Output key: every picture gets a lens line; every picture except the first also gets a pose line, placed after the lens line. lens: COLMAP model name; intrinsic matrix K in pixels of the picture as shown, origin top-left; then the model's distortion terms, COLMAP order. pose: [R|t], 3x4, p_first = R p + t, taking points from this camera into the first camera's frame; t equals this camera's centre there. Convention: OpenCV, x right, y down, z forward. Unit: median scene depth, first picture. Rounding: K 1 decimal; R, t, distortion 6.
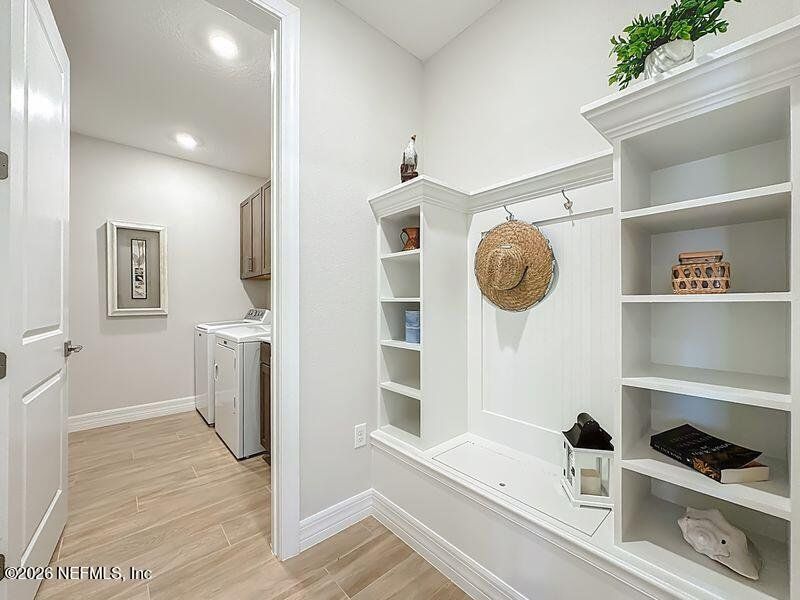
lens RADIAL K [[326.2, 0, 401.3], [0, 326.2, 301.7], [0, 0, 1]] dist [-0.003040, -0.000302]
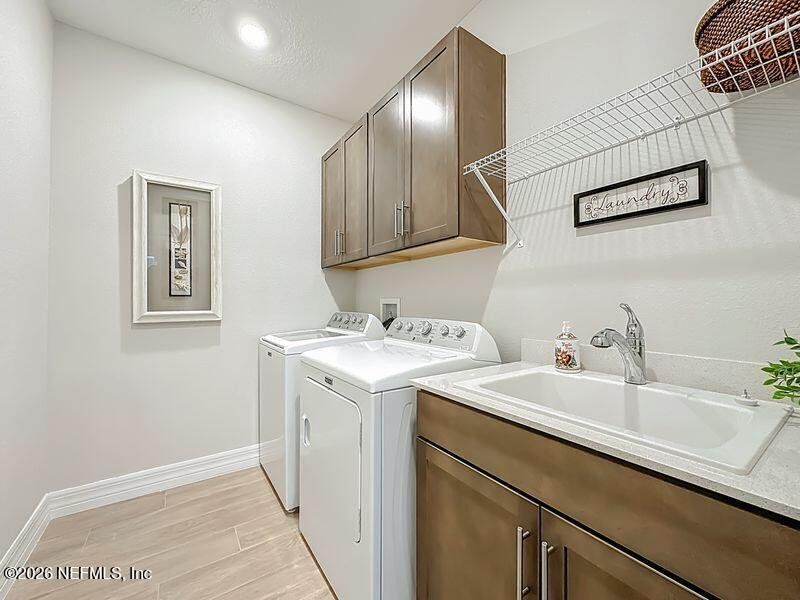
lens RADIAL K [[326.2, 0, 399.8], [0, 326.2, 300.9], [0, 0, 1]] dist [-0.003040, -0.000302]
pose [[0.993080, 0.001316, -0.117430, -0.302121], [-0.002375, 0.999958, -0.008879, 0.005125], [0.117414, 0.009096, 0.993041, 0.415384]]
